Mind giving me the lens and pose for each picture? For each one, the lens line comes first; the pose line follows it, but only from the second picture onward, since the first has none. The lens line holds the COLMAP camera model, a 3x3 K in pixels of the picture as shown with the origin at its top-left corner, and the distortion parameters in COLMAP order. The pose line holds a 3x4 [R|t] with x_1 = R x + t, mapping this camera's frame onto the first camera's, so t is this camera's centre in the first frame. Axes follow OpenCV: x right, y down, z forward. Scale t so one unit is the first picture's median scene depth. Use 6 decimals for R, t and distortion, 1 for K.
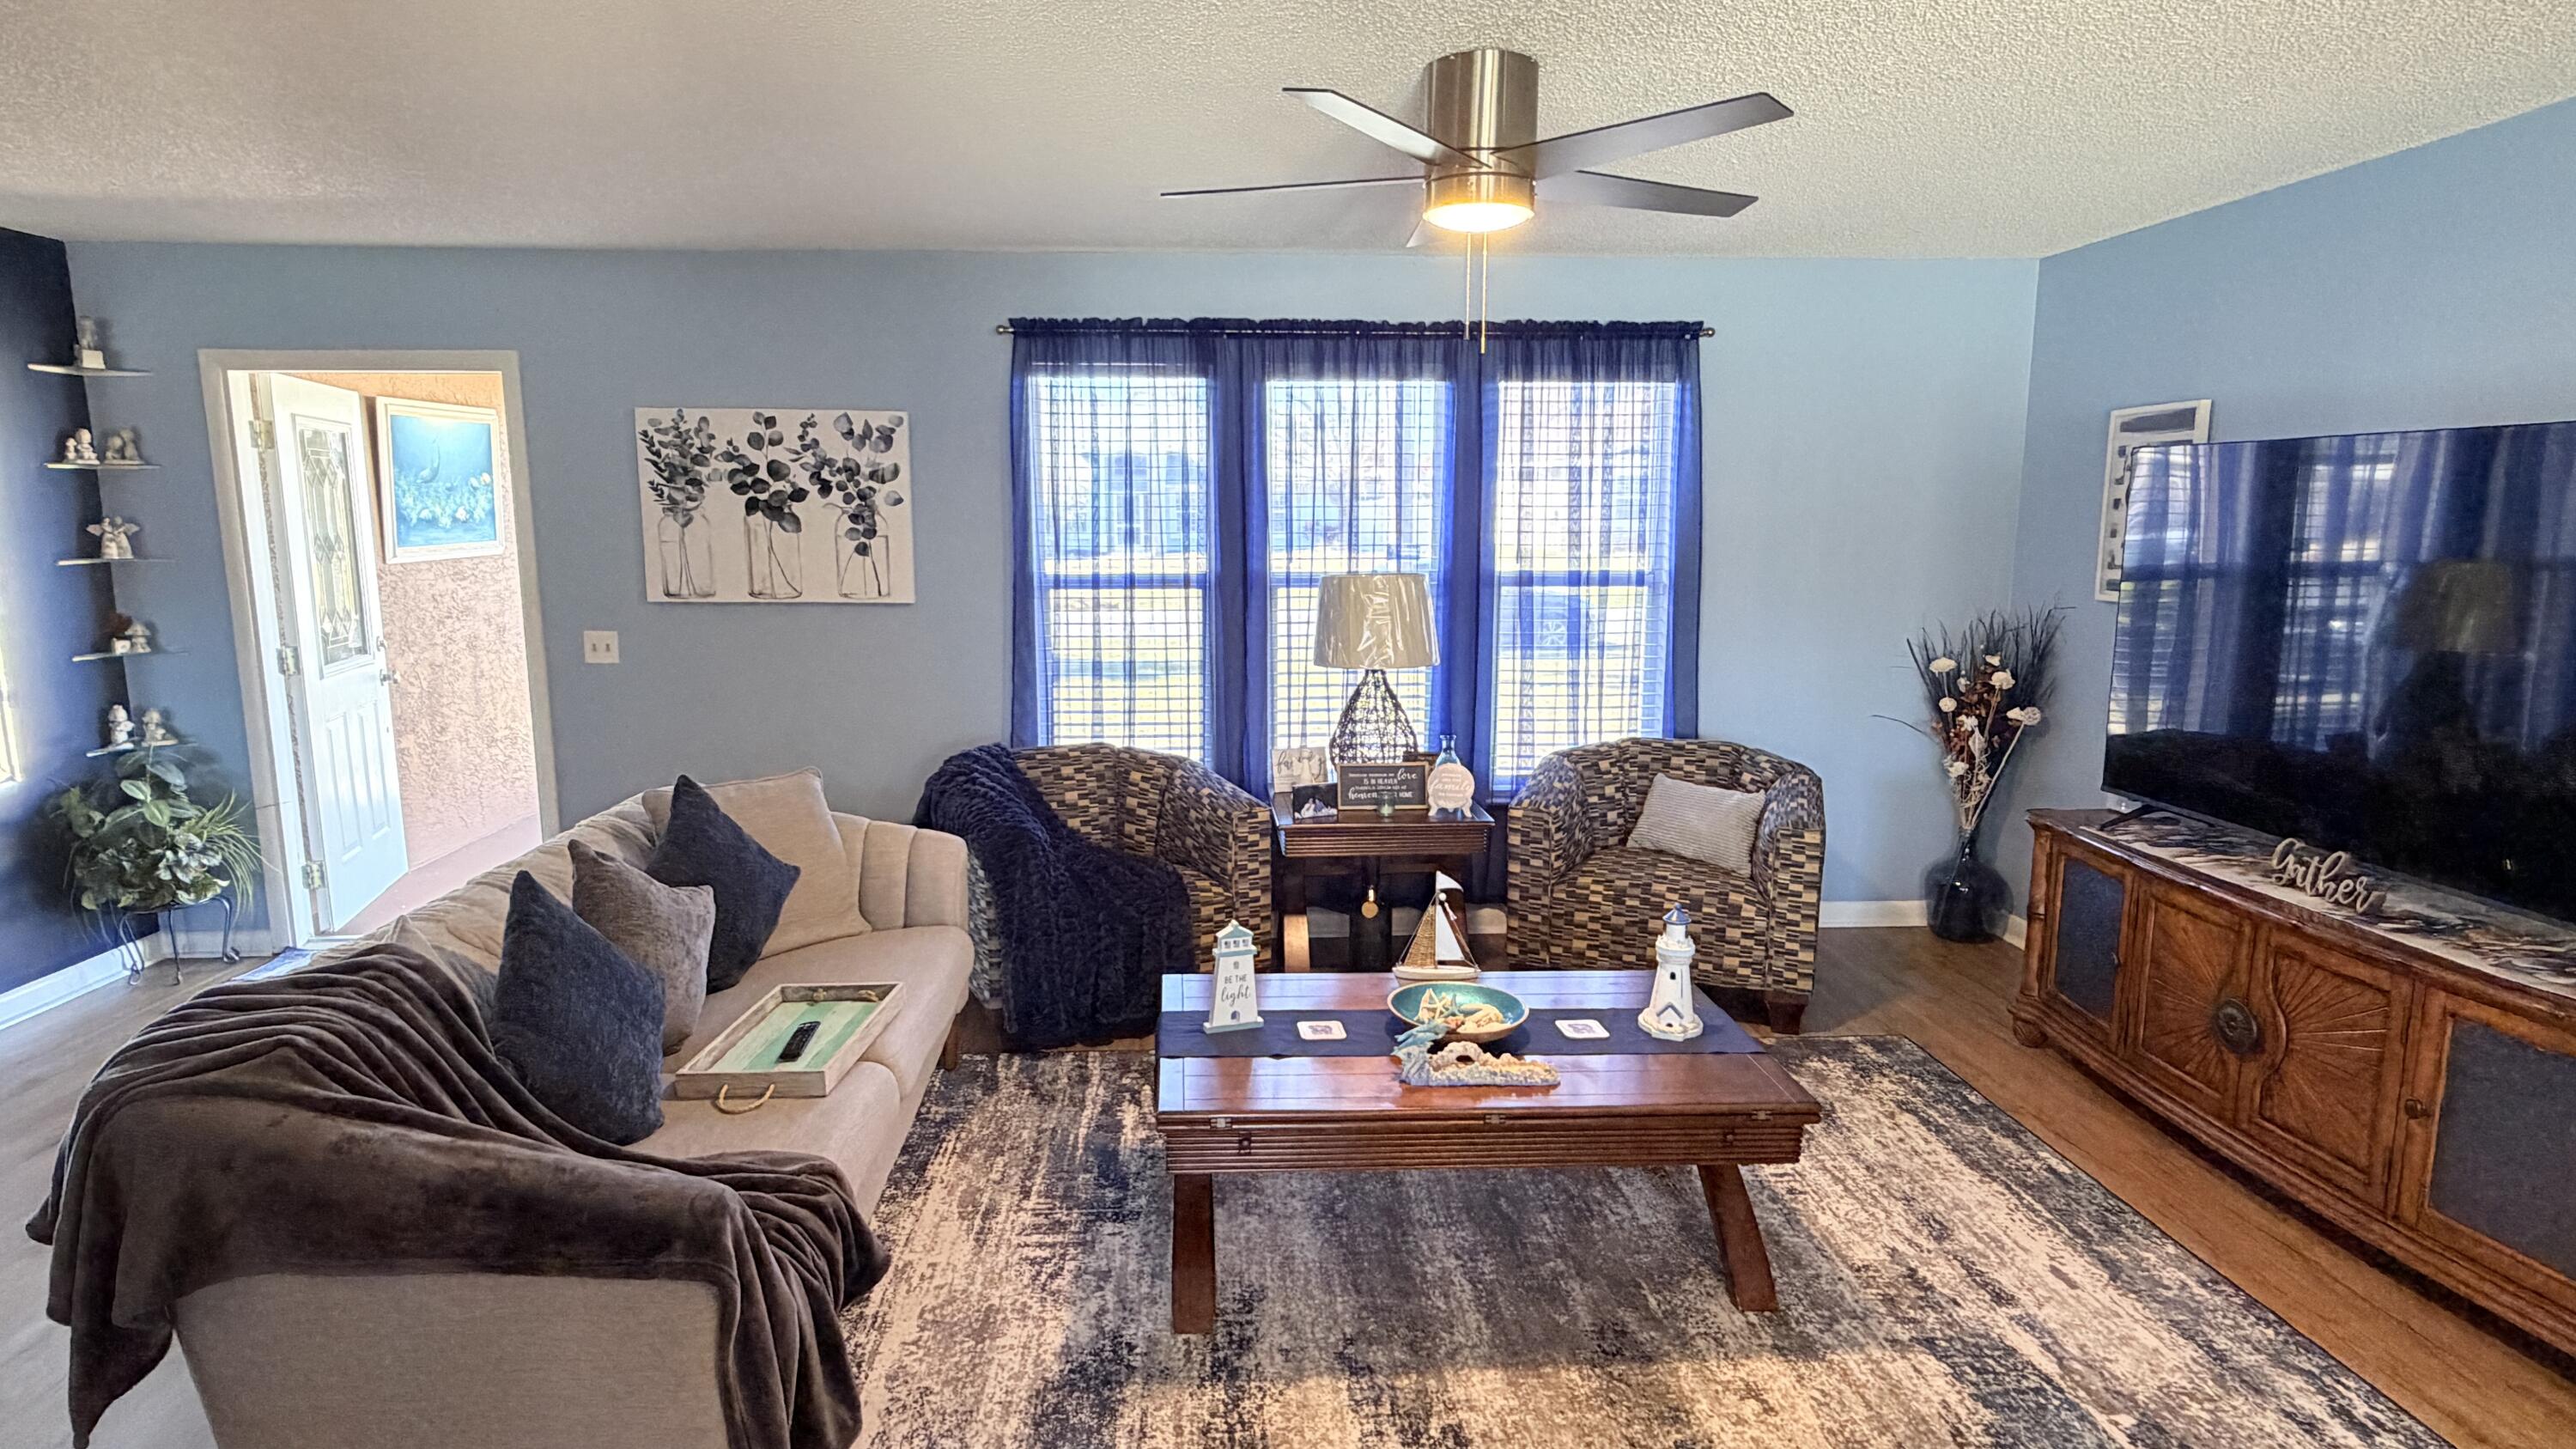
lens RADIAL K [[1382.8, 0, 1279.8], [0, 1382.8, 730.3], [0, 0, 1]] dist [0.002004, 0.000656]
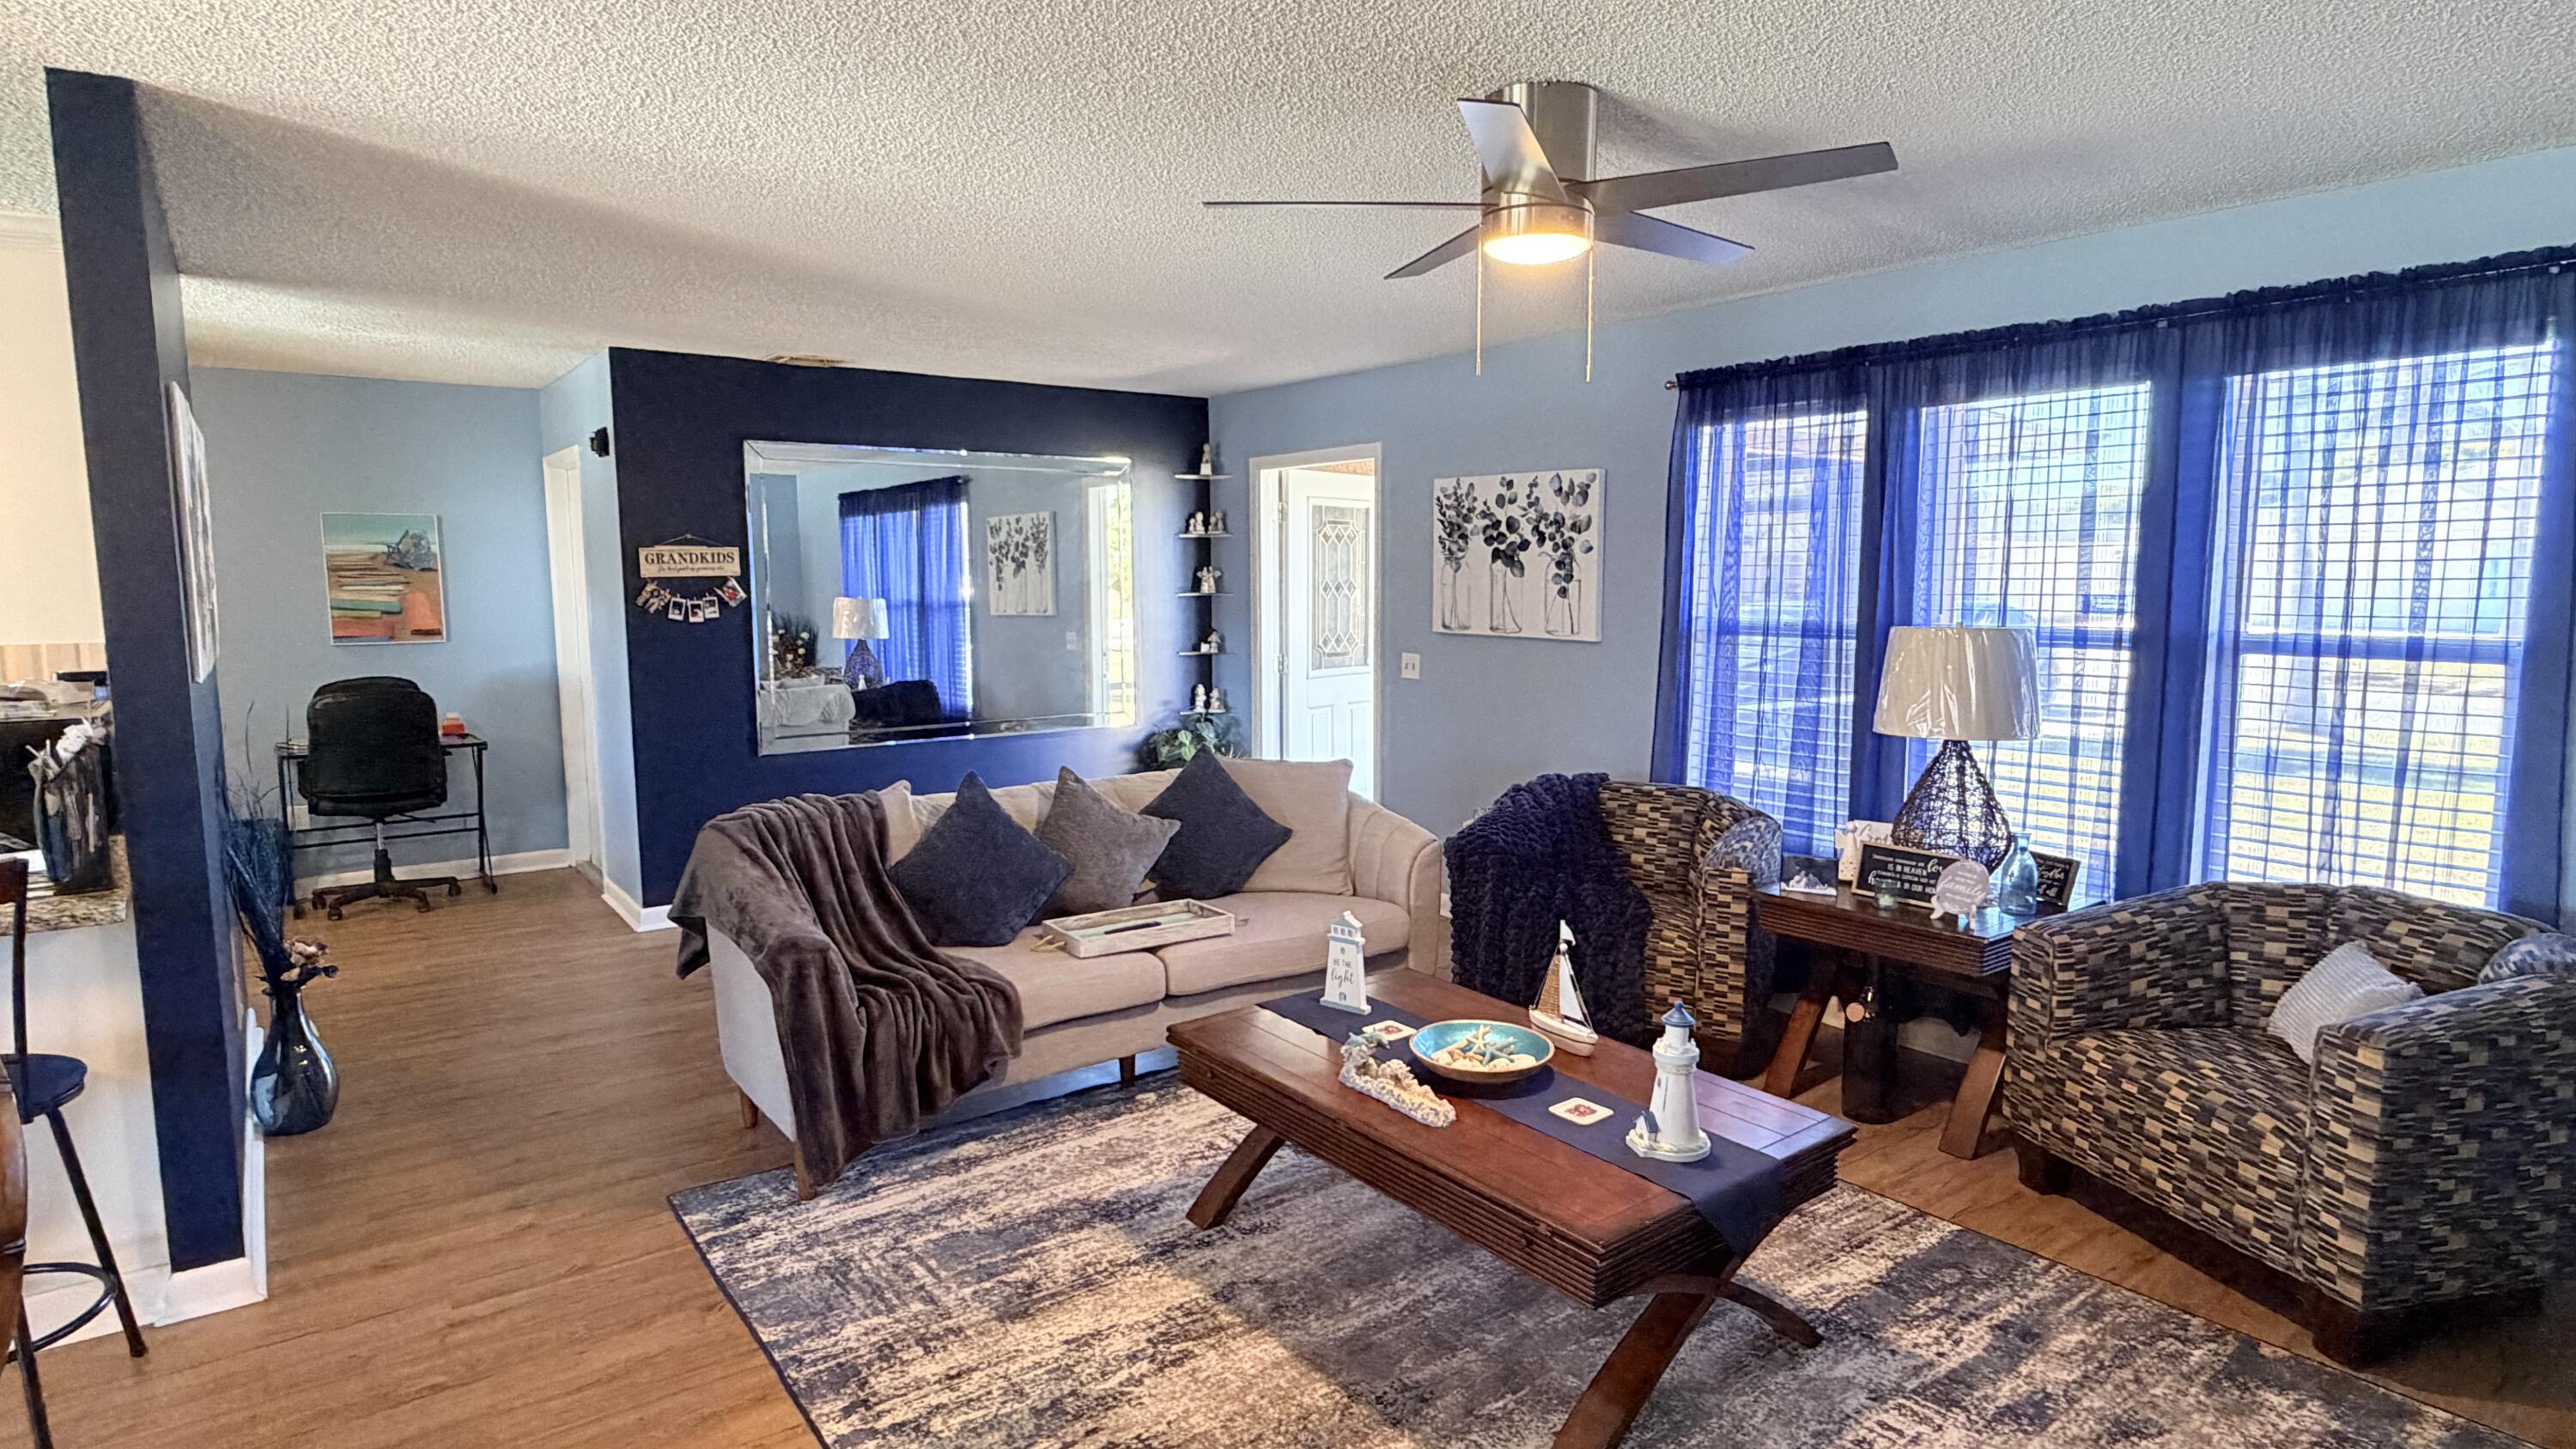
lens RADIAL K [[1378.0, 0, 1280.1], [0, 1378.0, 735.7], [0, 0, 1]] dist [-0.002975, -0.000020]
pose [[0.550729, 0.097257, -0.828999, 0.526132], [-0.130396, 0.991019, 0.029639, -0.018264], [0.824436, 0.091775, 0.558464, 0.196387]]
